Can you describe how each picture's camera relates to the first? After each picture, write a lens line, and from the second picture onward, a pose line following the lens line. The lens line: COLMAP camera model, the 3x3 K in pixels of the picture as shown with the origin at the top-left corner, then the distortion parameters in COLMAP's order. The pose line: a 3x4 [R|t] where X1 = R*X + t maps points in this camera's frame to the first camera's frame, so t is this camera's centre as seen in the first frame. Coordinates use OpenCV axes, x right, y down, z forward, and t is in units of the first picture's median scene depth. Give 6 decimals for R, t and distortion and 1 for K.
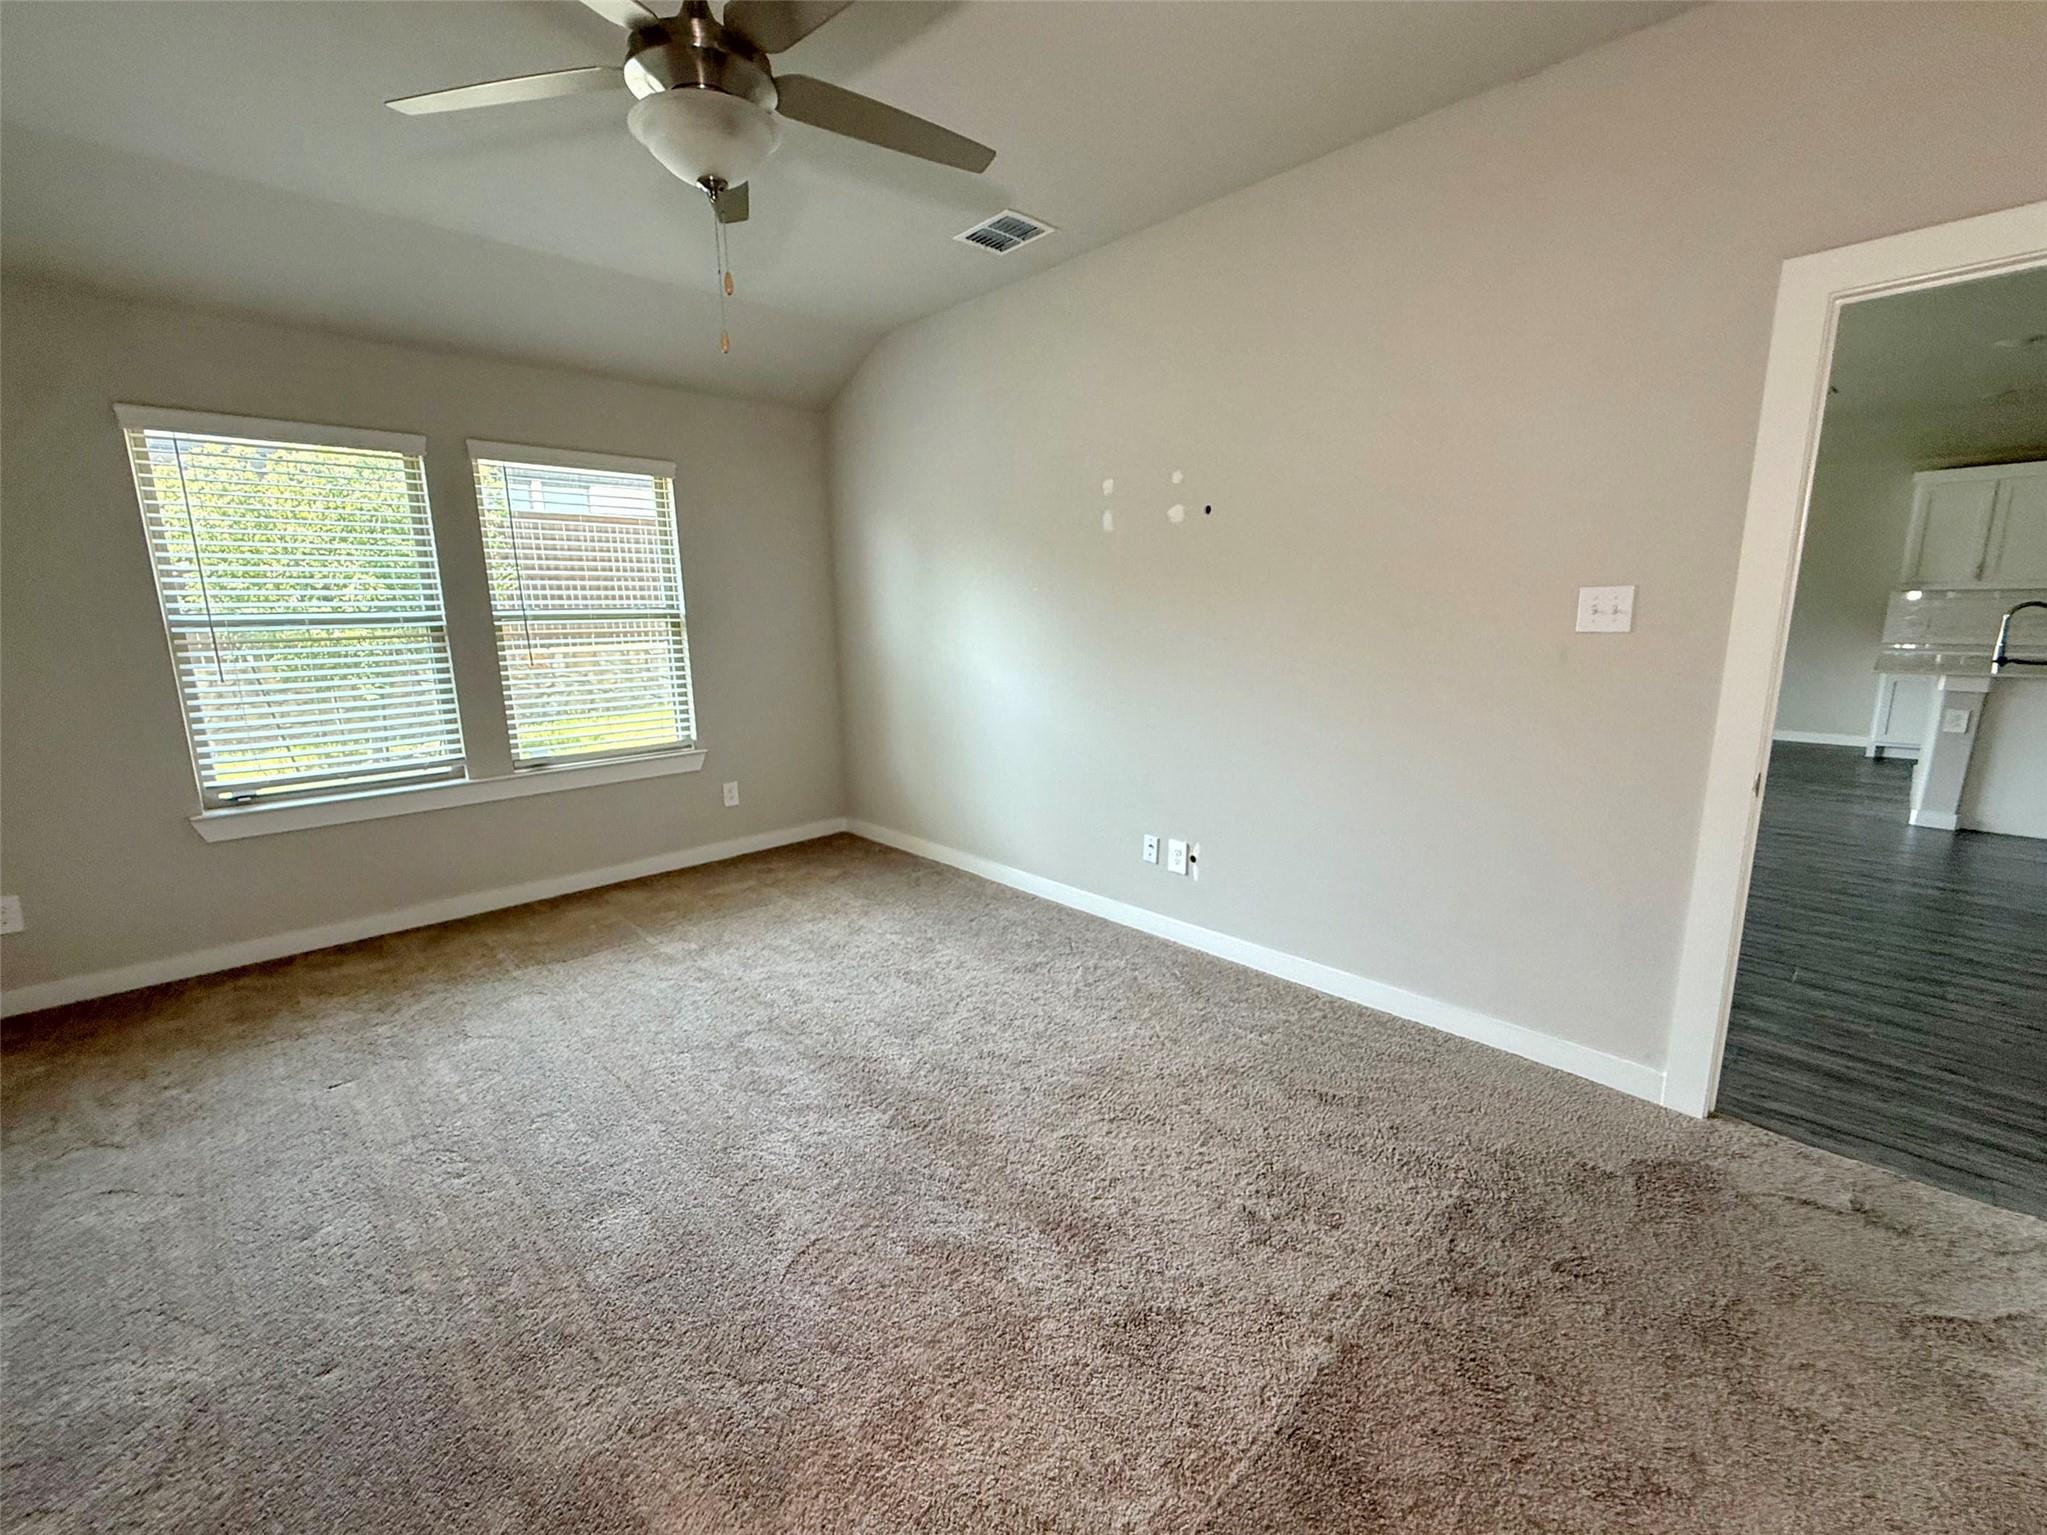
lens RADIAL K [[841.6, 0, 1030.4], [0, 841.6, 763.1], [0, 0, 1]] dist [-0.004307, -0.000271]
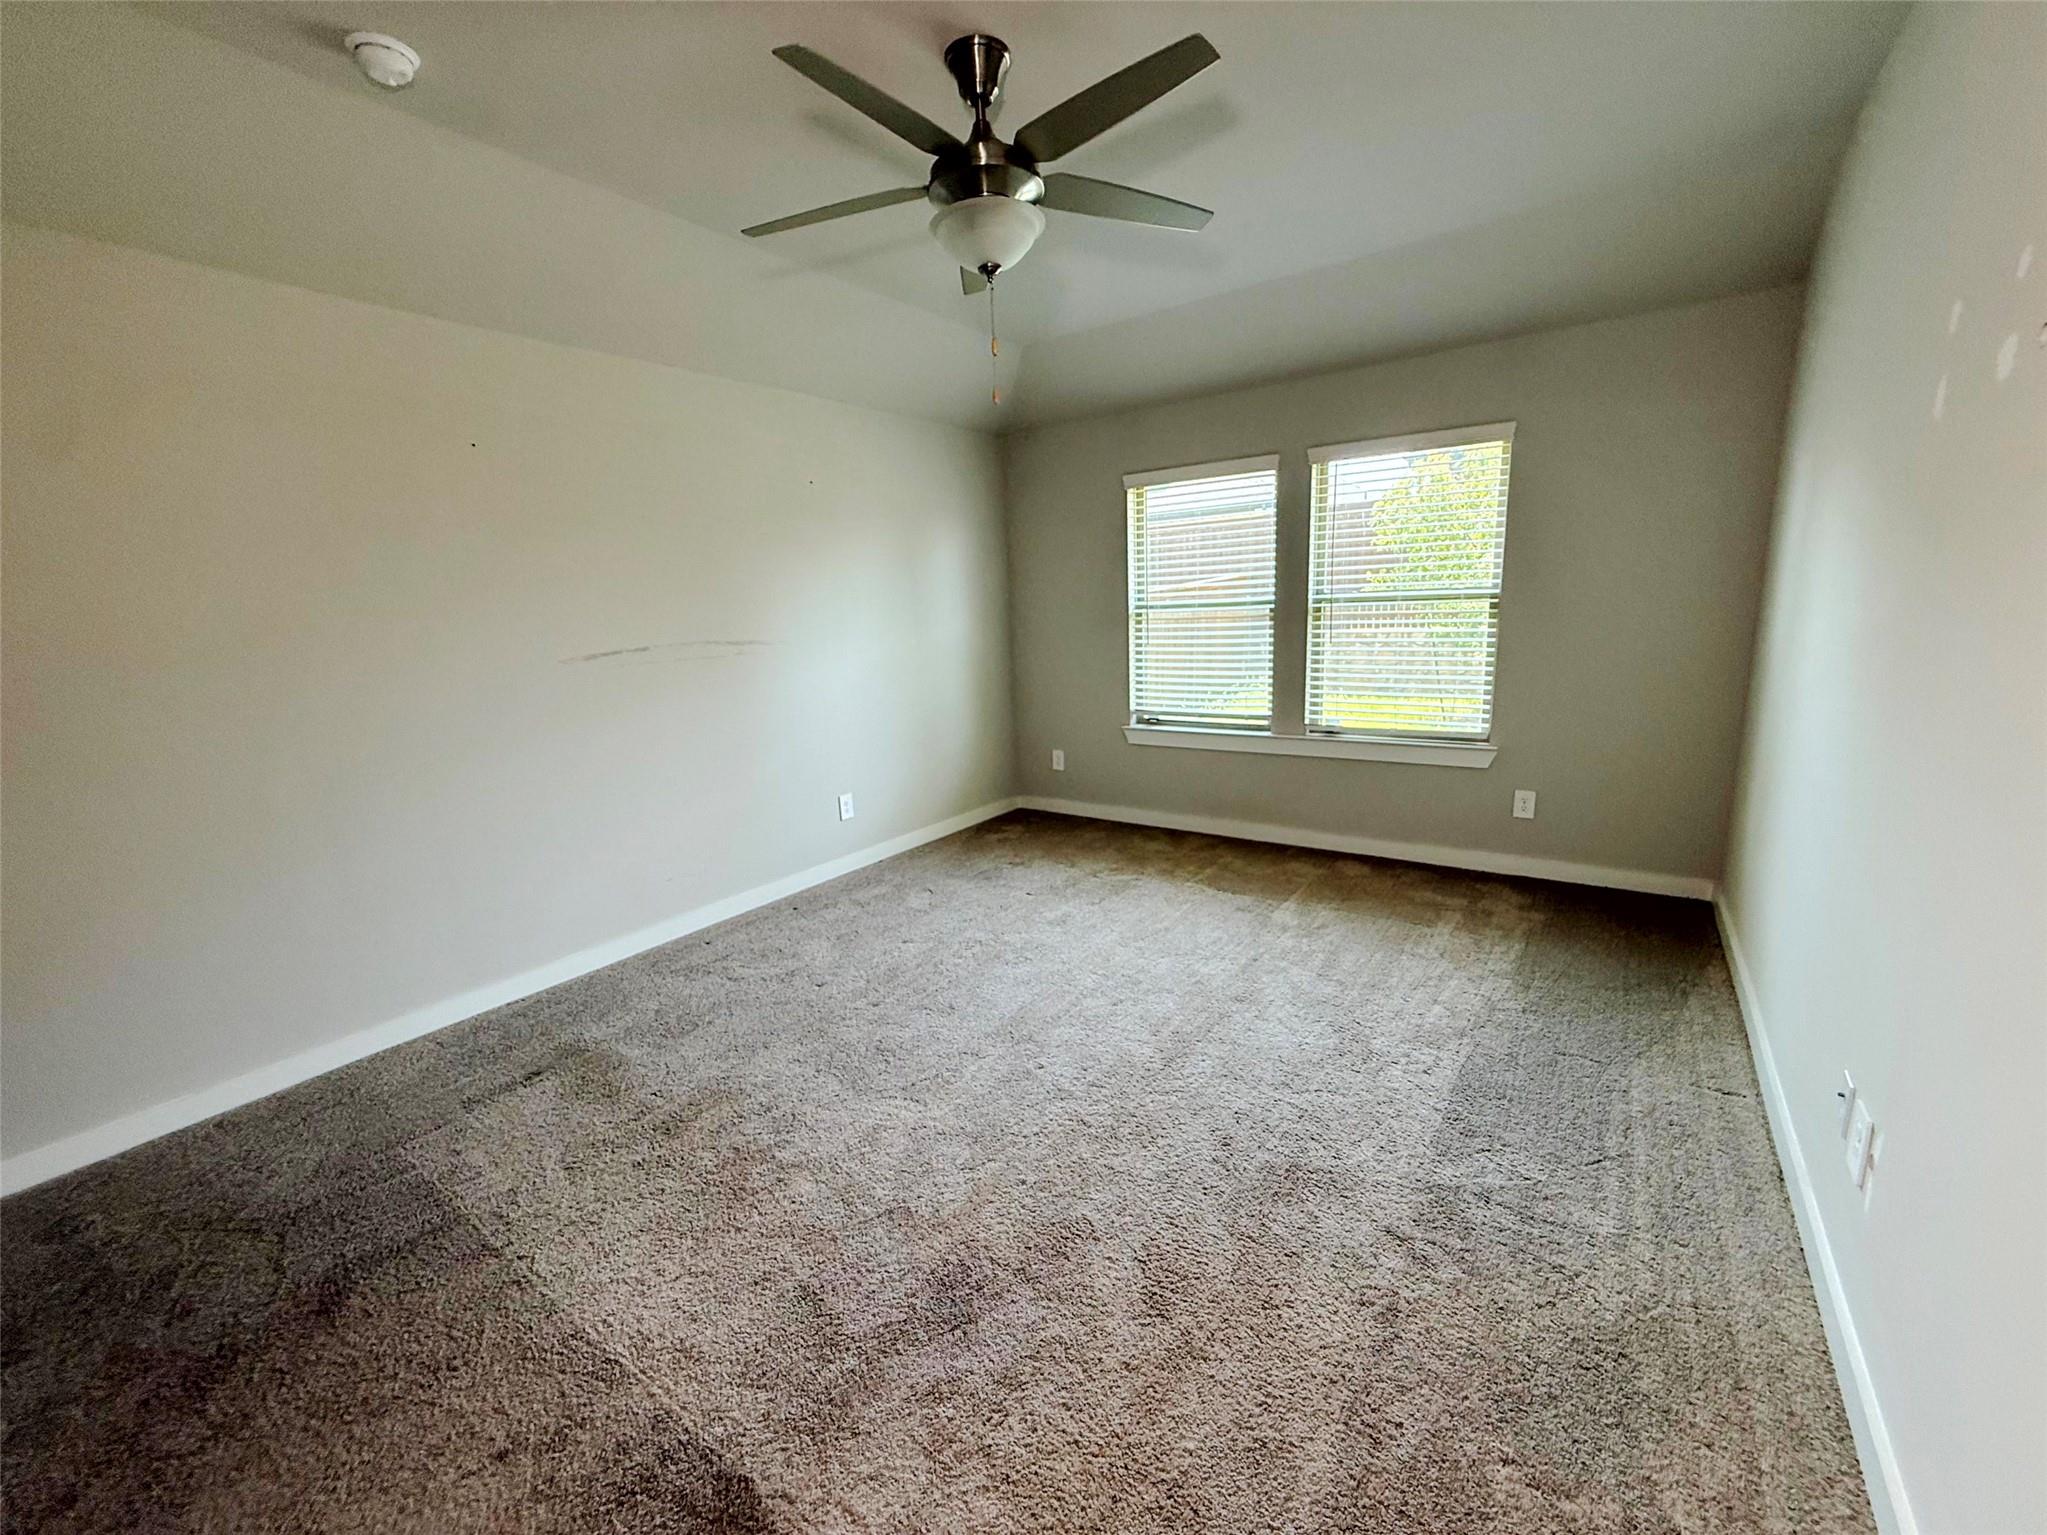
lens RADIAL K [[828.7, 0, 1028.8], [0, 828.7, 773.2], [0, 0, 1]] dist [-0.001598, -0.001363]
pose [[0.164488, 0.202681, -0.965331, 0.468536], [-0.141734, 0.973362, 0.180216, -0.094623], [0.976143, 0.107176, 0.188833, 0.440596]]
